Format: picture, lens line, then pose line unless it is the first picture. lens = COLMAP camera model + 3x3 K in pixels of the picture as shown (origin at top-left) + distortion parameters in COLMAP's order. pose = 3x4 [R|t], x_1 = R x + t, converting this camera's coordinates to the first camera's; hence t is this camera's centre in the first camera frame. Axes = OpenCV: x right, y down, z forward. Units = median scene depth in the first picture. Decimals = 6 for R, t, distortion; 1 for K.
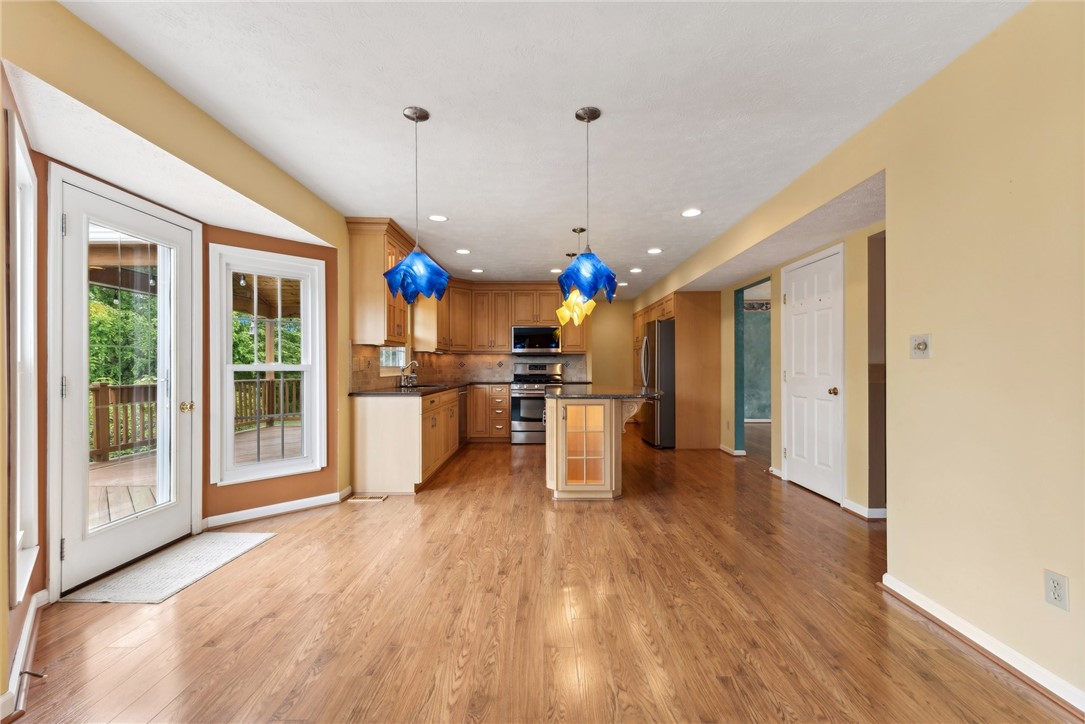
lens RADIAL K [[450.7, 0, 541.2], [0, 450.7, 363.4], [0, 0, 1]] dist [0.003166, -0.000206]
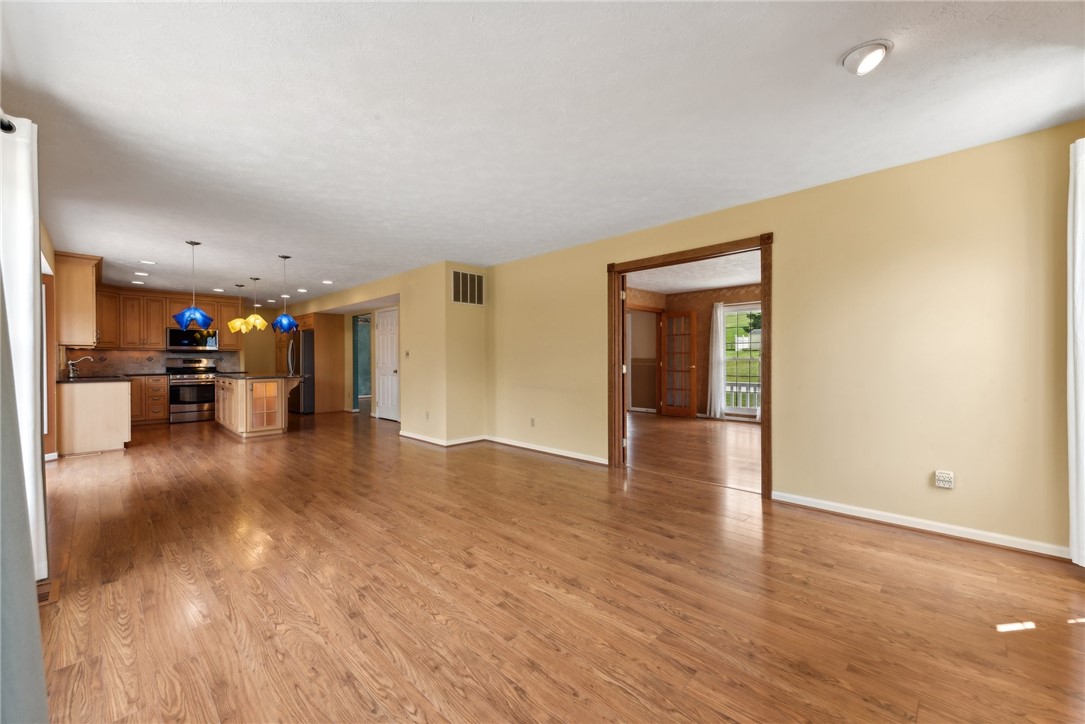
lens RADIAL K [[402.0, 0, 552.9], [0, 402.0, 365.0], [0, 0, 1]] dist [-0.019414, -0.000075]
pose [[0.658136, -0.009492, 0.752839, -0.192805], [-0.004260, 0.999858, 0.016331, -0.004072], [-0.752887, -0.013955, 0.658002, -0.514141]]
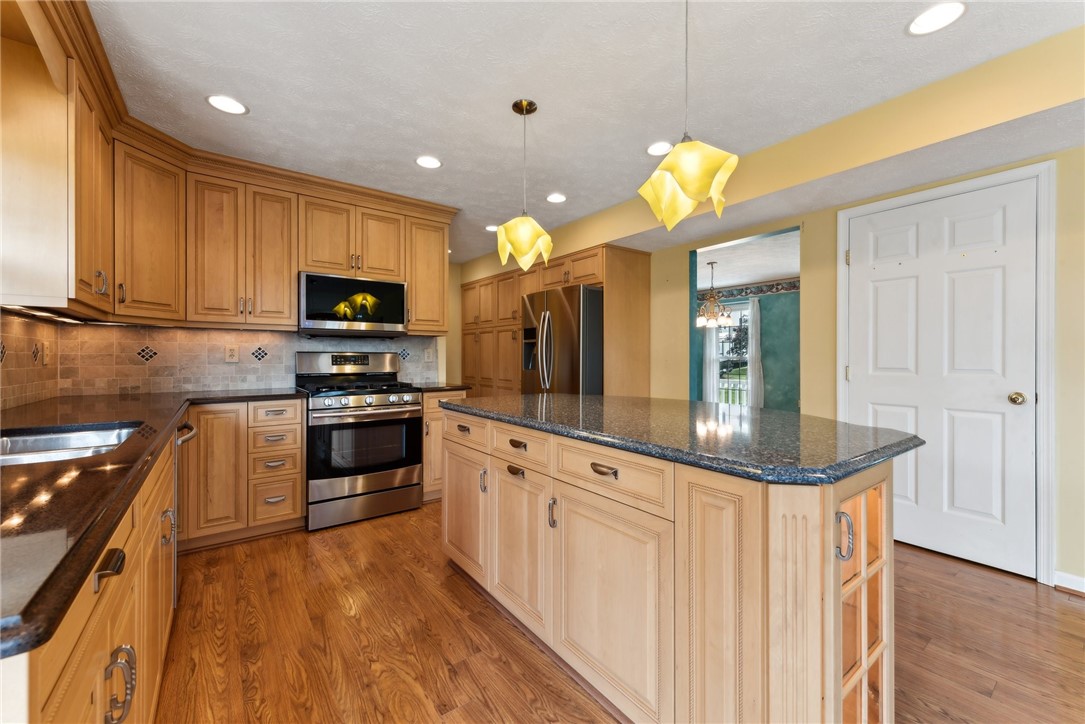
lens RADIAL K [[434.5, 0, 548.2], [0, 434.5, 356.1], [0, 0, 1]] dist [0.010027, -0.001079]
pose [[0.795956, 0.005165, 0.605332, -0.141342], [-0.005312, 0.999985, -0.001548, 0.004032], [-0.605331, -0.001984, 0.795972, 0.522161]]
